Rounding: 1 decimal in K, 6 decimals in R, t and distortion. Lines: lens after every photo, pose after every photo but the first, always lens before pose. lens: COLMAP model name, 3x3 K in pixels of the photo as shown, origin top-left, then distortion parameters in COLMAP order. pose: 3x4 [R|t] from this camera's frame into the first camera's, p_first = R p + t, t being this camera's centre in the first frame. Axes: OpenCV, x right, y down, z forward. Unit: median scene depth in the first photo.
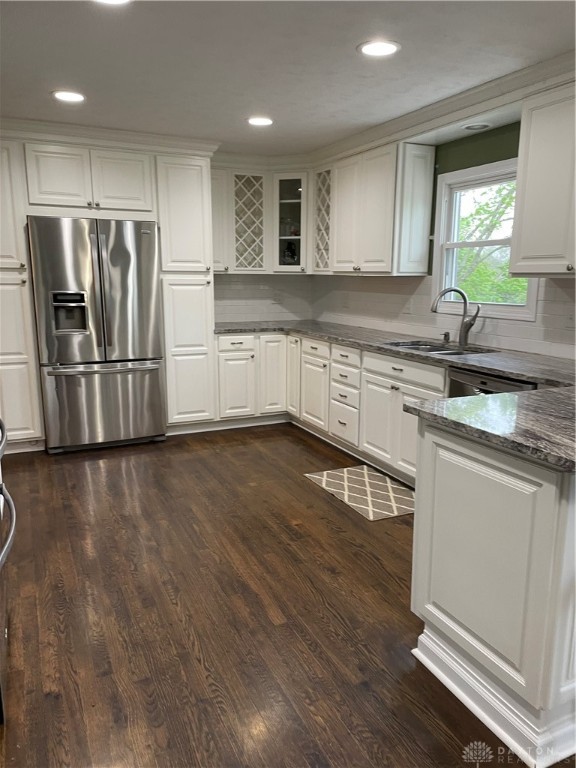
lens RADIAL K [[578.3, 0, 295.0], [0, 578.3, 391.3], [0, 0, 1]] dist [0.085531, -0.099481]
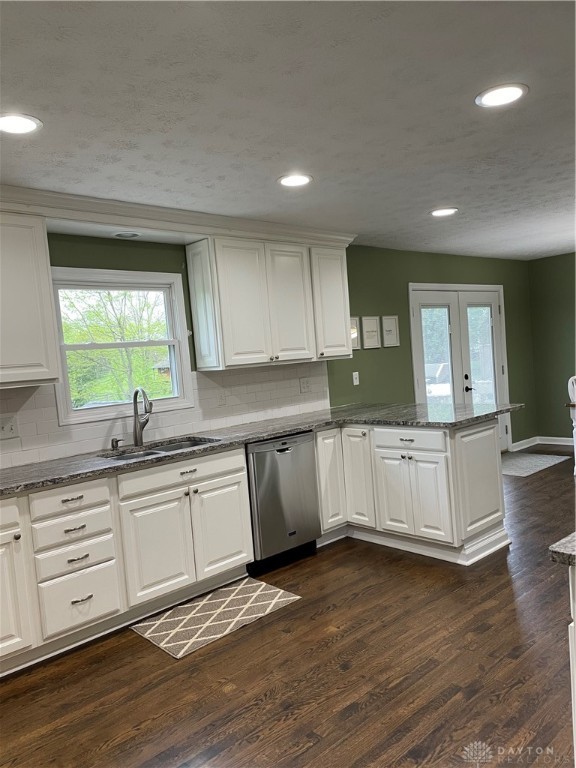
lens RADIAL K [[578.3, 0, 282.4], [0, 578.3, 391.8], [0, 0, 1]] dist [0.085531, -0.099481]
pose [[-0.296236, -0.040421, 0.954259, -0.642764], [0.267047, 0.955752, 0.123385, -0.202564], [-0.917022, 0.291383, -0.272334, 0.935391]]
